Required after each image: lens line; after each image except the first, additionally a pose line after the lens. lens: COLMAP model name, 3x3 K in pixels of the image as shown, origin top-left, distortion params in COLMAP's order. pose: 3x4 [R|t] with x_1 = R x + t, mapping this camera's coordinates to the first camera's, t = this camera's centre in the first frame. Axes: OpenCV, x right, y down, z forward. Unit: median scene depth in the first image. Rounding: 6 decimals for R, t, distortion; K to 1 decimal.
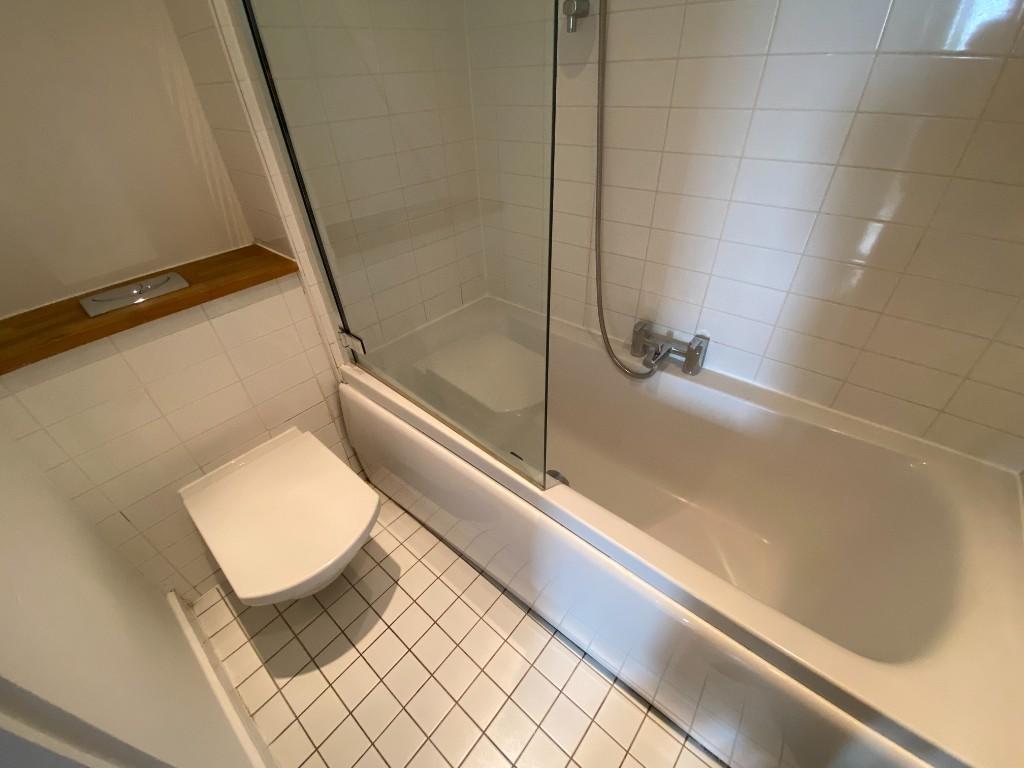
lens RADIAL K [[418.6, 0, 510.1], [0, 418.6, 384.5], [0, 0, 1]] dist [0.027613, -0.021284]
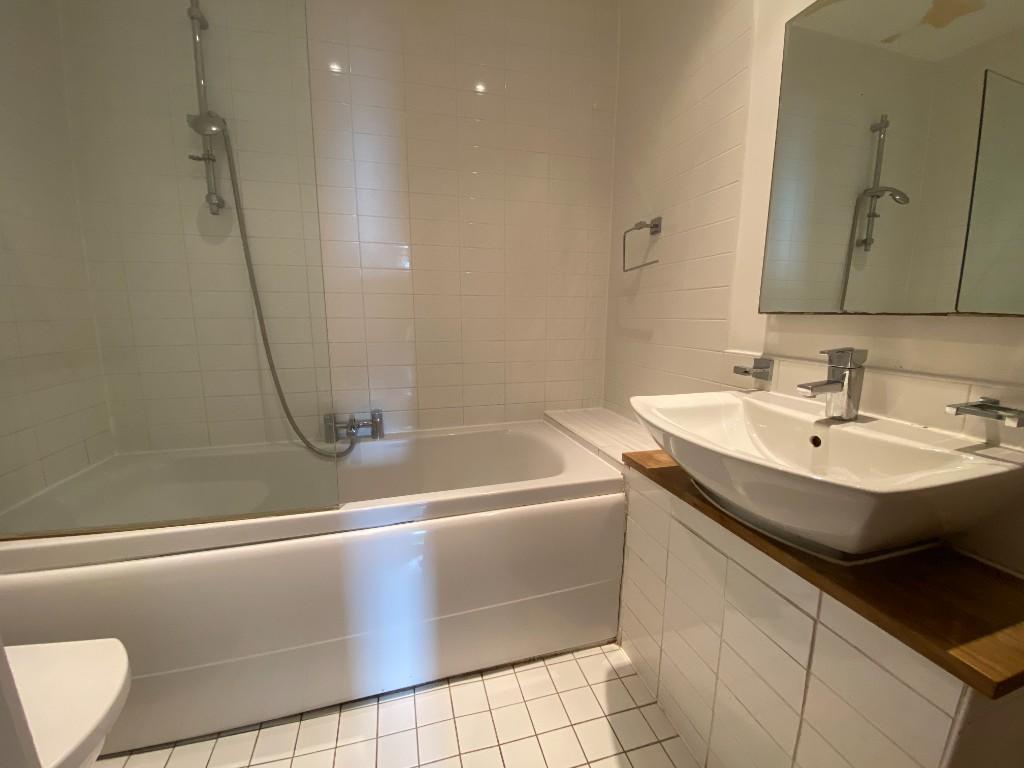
lens RADIAL K [[418.6, 0, 510.1], [0, 418.6, 384.5], [0, 0, 1]] dist [0.027613, -0.021284]
pose [[0.557131, -0.102846, 0.824031, -0.400155], [0.479236, 0.850207, -0.217901, 0.305946], [-0.678187, 0.516305, 0.522964, -0.055215]]
